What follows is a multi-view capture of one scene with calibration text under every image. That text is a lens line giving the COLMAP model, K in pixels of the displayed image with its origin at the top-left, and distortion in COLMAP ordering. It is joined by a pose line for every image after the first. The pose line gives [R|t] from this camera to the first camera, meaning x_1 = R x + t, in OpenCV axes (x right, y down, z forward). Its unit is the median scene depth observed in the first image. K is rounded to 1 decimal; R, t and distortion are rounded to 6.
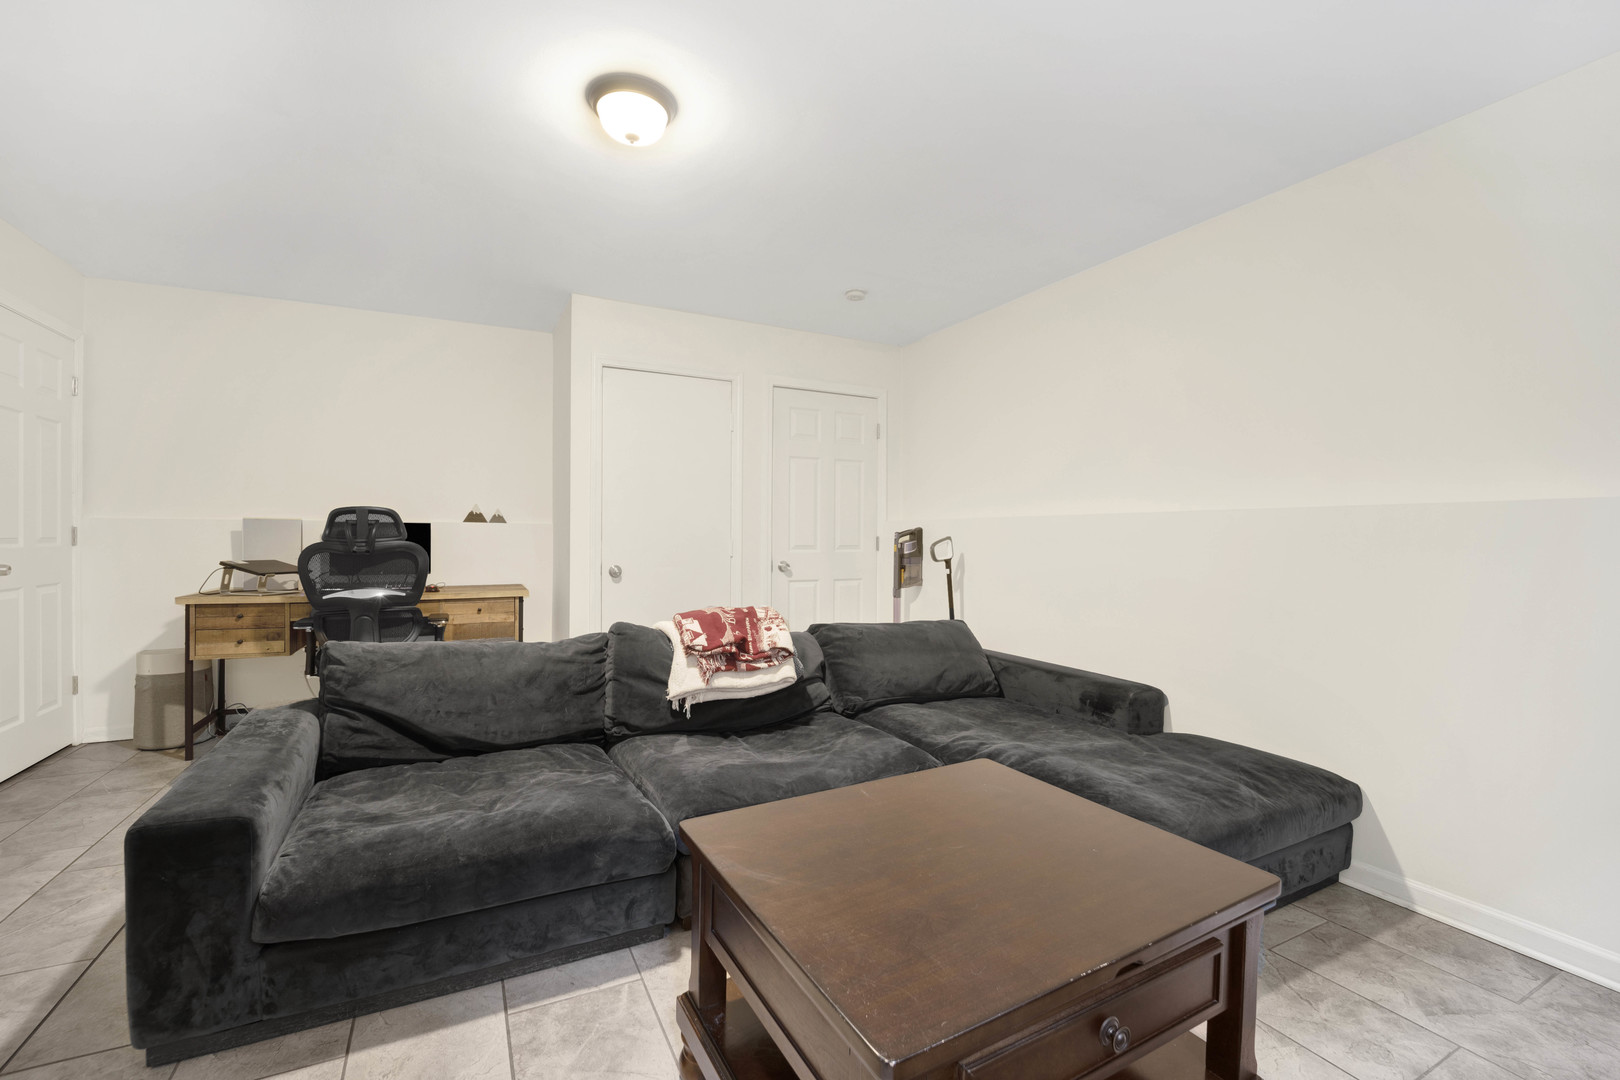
lens RADIAL K [[671.8, 0, 800.3], [0, 671.8, 537.8], [0, 0, 1]] dist [-0.017985, -0.000280]
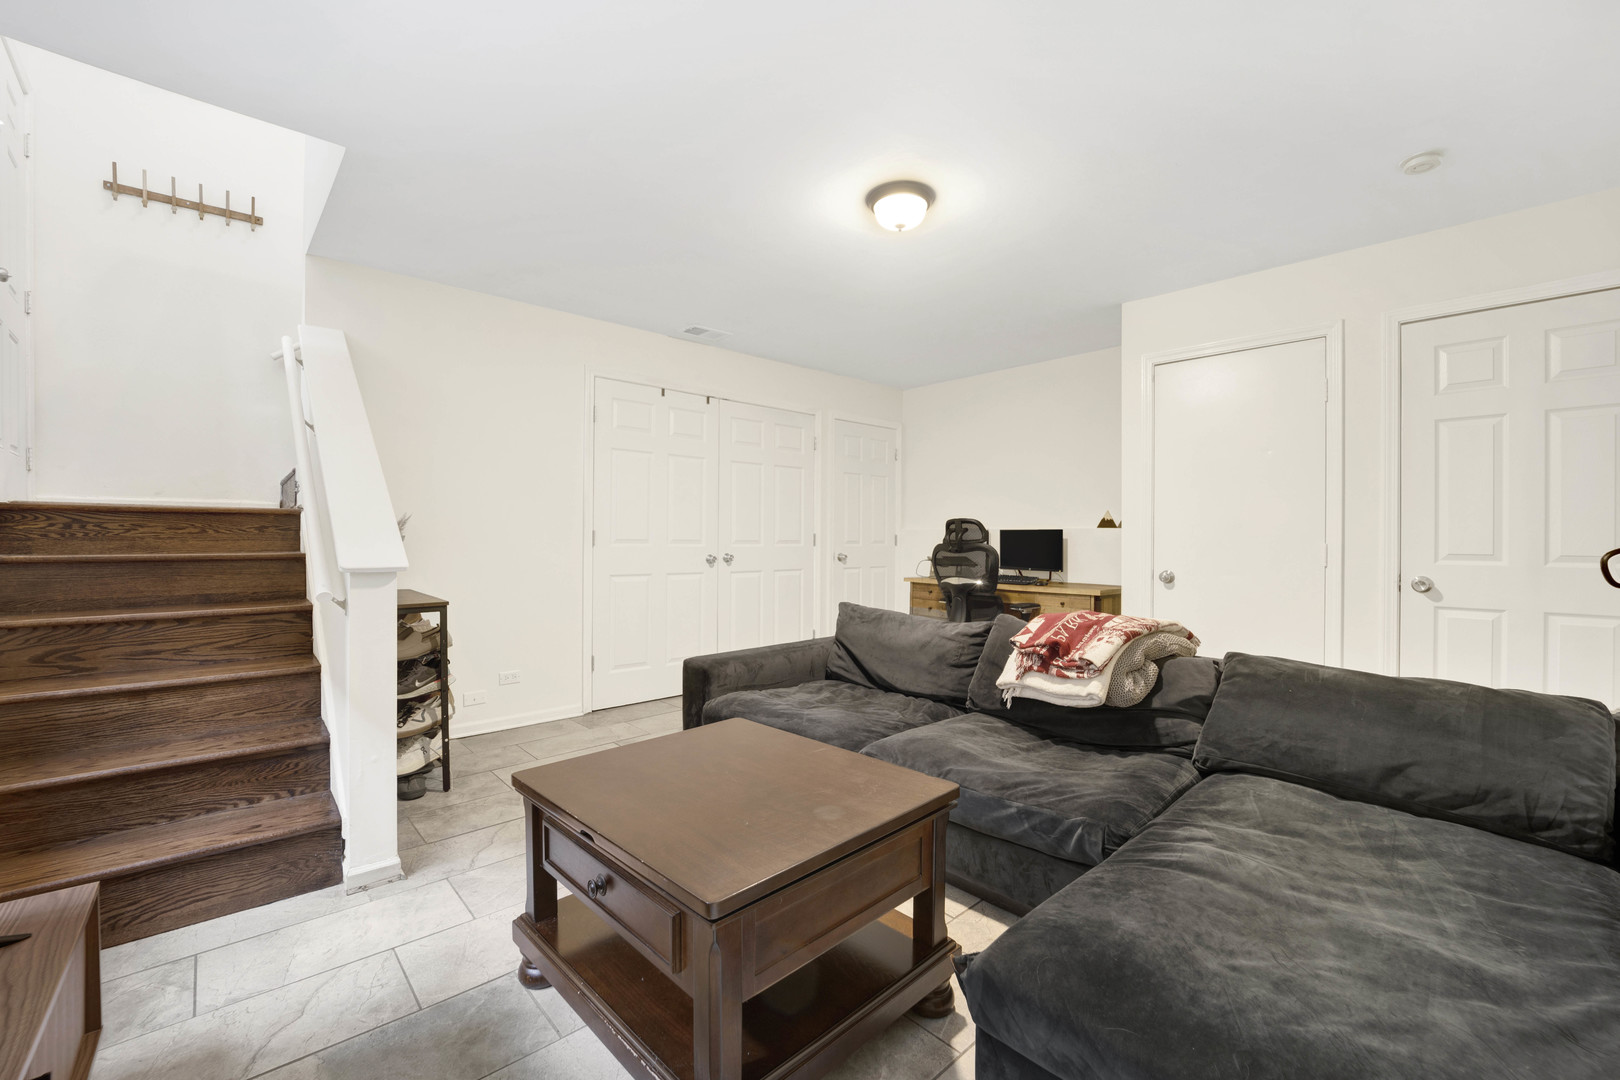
lens RADIAL K [[671.8, 0, 800.3], [0, 671.8, 537.8], [0, 0, 1]] dist [-0.017985, -0.000280]
pose [[0.274744, -0.003682, -0.961510, 0.739470], [-0.007657, 0.999953, -0.006018, 0.006388], [0.961487, 0.009016, 0.274703, 0.371098]]
